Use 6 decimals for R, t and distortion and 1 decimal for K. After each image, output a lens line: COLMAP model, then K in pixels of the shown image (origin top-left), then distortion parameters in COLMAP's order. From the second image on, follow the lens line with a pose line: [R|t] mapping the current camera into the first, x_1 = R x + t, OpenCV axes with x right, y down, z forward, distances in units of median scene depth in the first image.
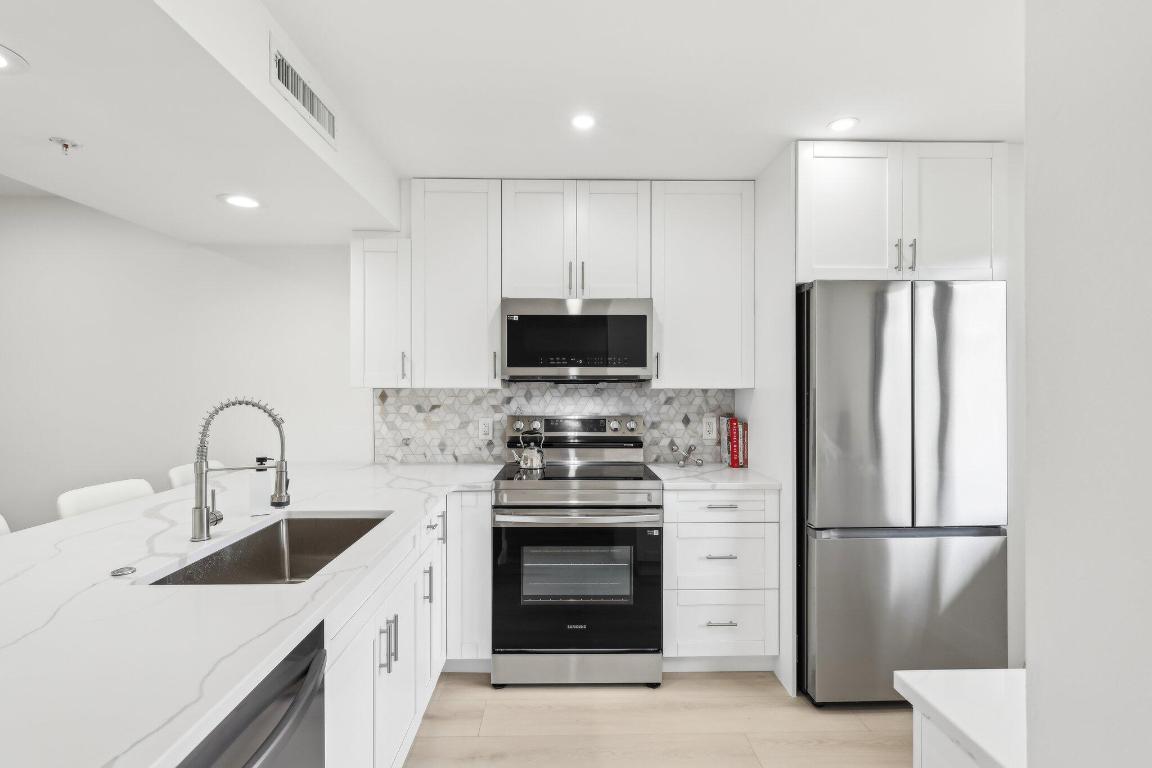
lens RADIAL K [[537.3, 0, 565.0], [0, 537.3, 384.5], [0, 0, 1]] dist [-0.006184, 0.000487]
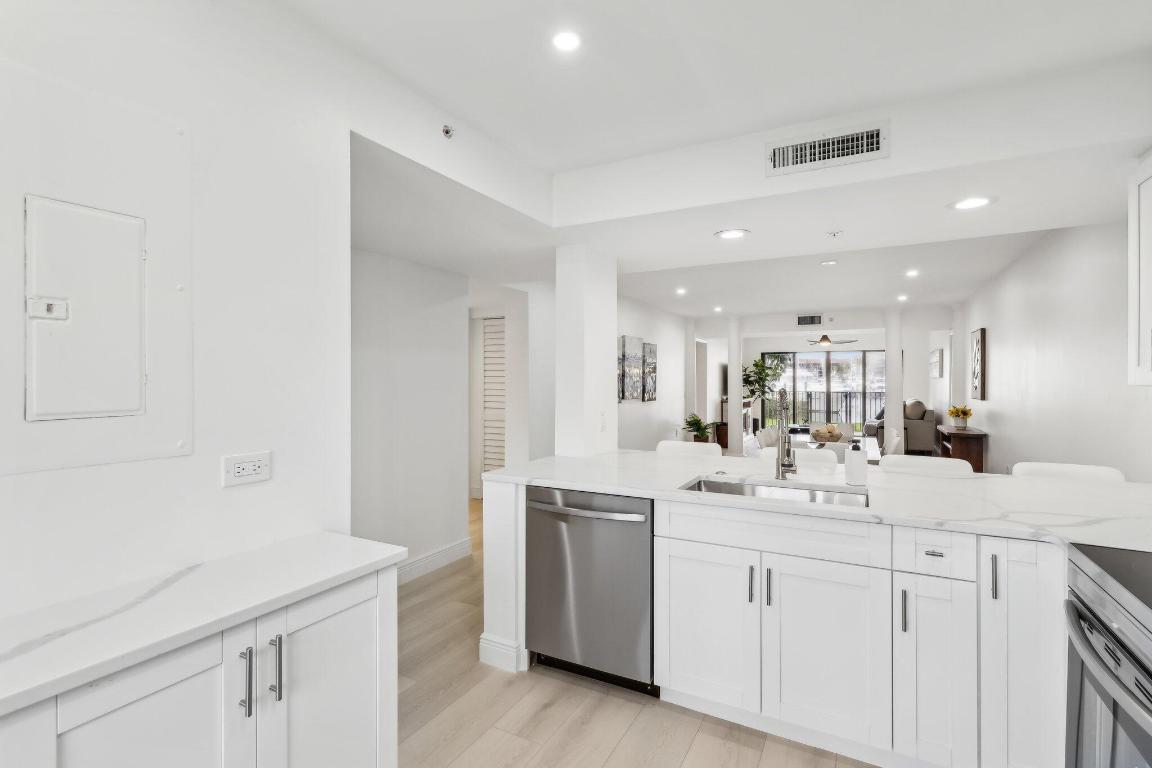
lens RADIAL K [[537.3, 0, 574.7], [0, 537.3, 383.9], [0, 0, 1]] dist [-0.006184, 0.000487]
pose [[-0.494400, 0.006417, -0.869211, 0.509878], [0.000585, 0.999975, 0.007049, -0.000985], [0.869234, 0.002977, -0.494392, 0.639084]]
